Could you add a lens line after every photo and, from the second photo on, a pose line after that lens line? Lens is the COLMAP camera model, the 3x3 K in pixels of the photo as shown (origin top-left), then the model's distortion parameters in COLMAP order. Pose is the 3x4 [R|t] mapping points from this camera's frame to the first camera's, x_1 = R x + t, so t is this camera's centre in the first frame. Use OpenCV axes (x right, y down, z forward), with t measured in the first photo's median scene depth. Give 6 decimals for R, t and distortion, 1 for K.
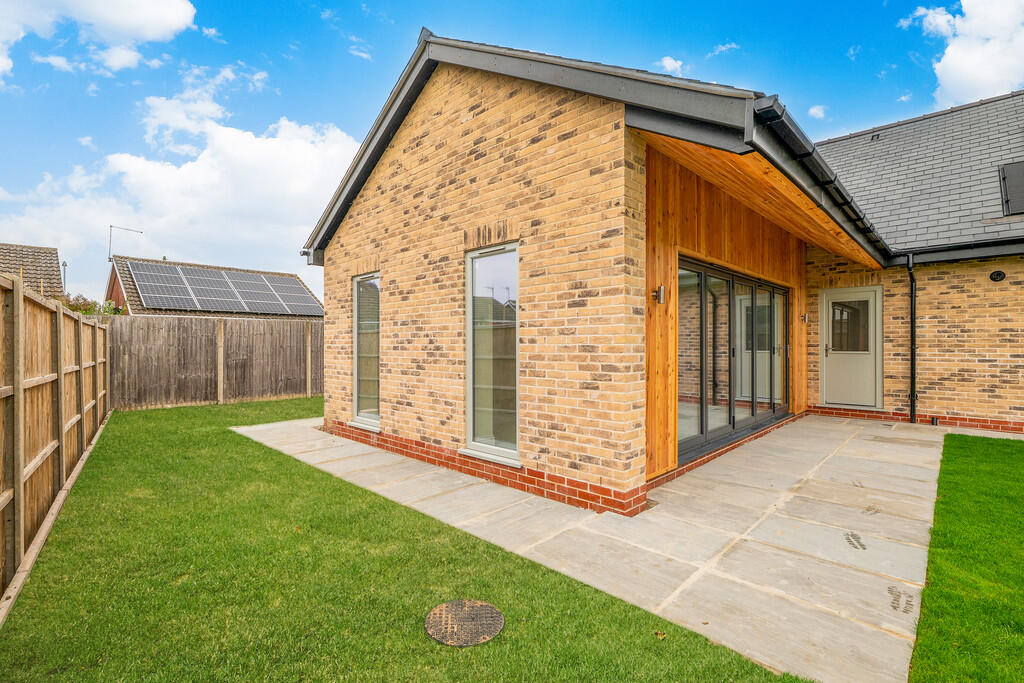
lens RADIAL K [[465.3, 0, 513.5], [0, 465.3, 340.6], [0, 0, 1]] dist [-0.000098, 0.001137]
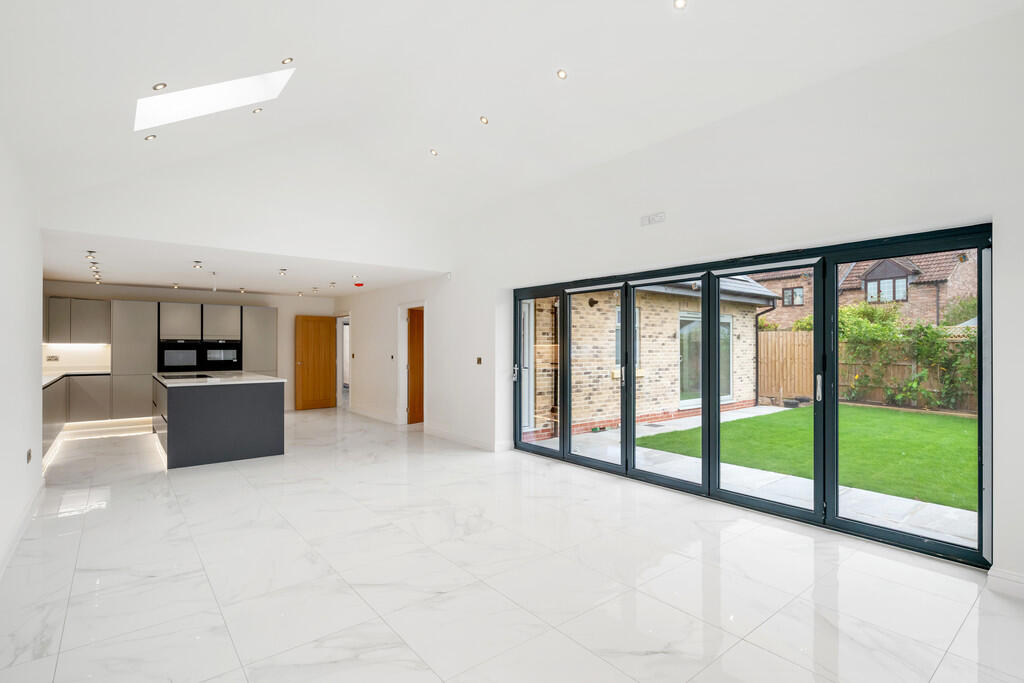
lens RADIAL K [[494.4, 0, 515.1], [0, 494.4, 347.9], [0, 0, 1]] dist [-0.001925, 0.001128]
pose [[0.119667, 0.008963, 0.992774, -0.242437], [0.002040, 0.999955, -0.009274, -0.008835], [-0.992812, 0.003135, 0.119643, 0.989406]]
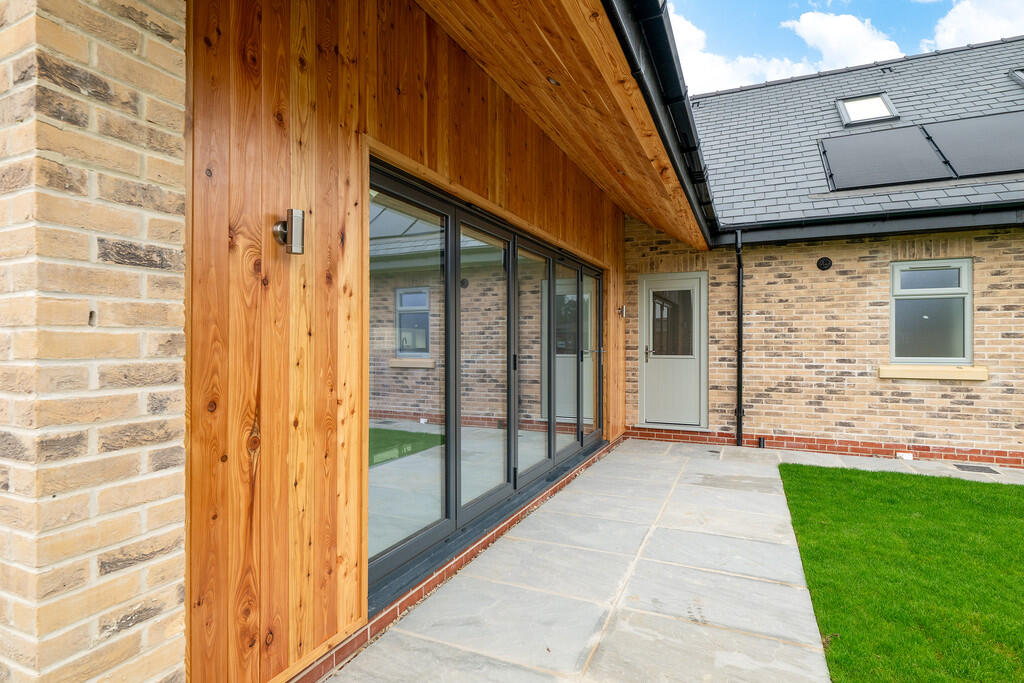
lens RADIAL K [[516.6, 0, 516.5], [0, 516.6, 338.4], [0, 0, 1]] dist [-0.001858, -0.000472]
pose [[0.940856, 0.002943, 0.338794, 0.207349], [-0.002729, 0.999996, -0.001107, -0.003863], [-0.338795, 0.000117, 0.940860, 0.309430]]
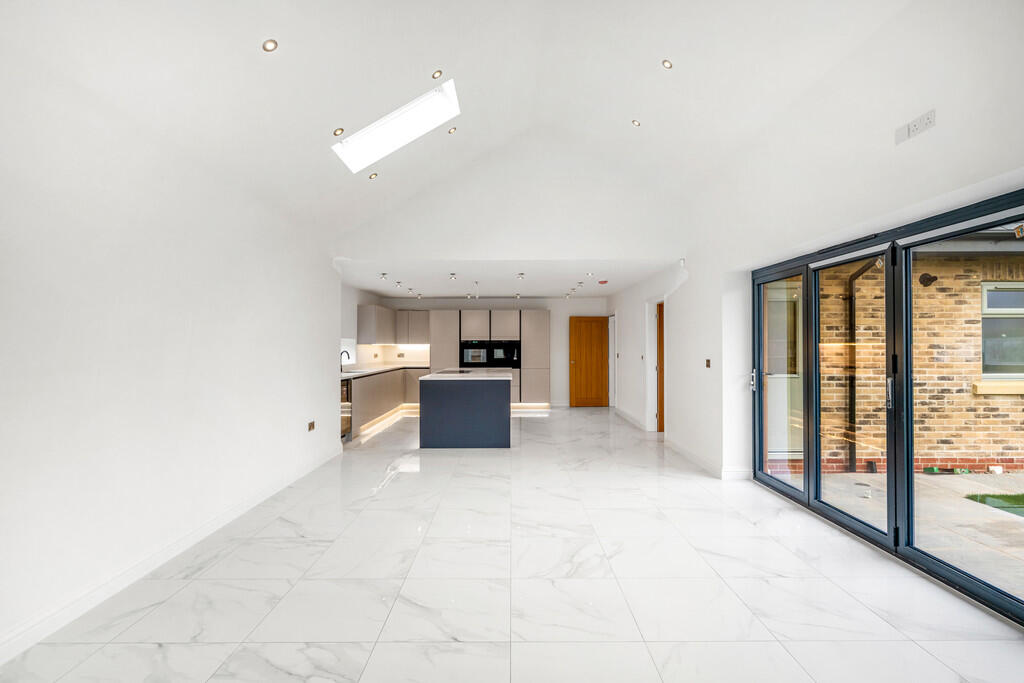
lens RADIAL K [[494.4, 0, 510.4], [0, 494.4, 343.8], [0, 0, 1]] dist [-0.001925, 0.001128]
pose [[0.717751, 0.013417, 0.696170, -0.074751], [-0.003723, 0.999874, -0.015432, -0.010479], [-0.696290, 0.008484, 0.717711, 0.841193]]
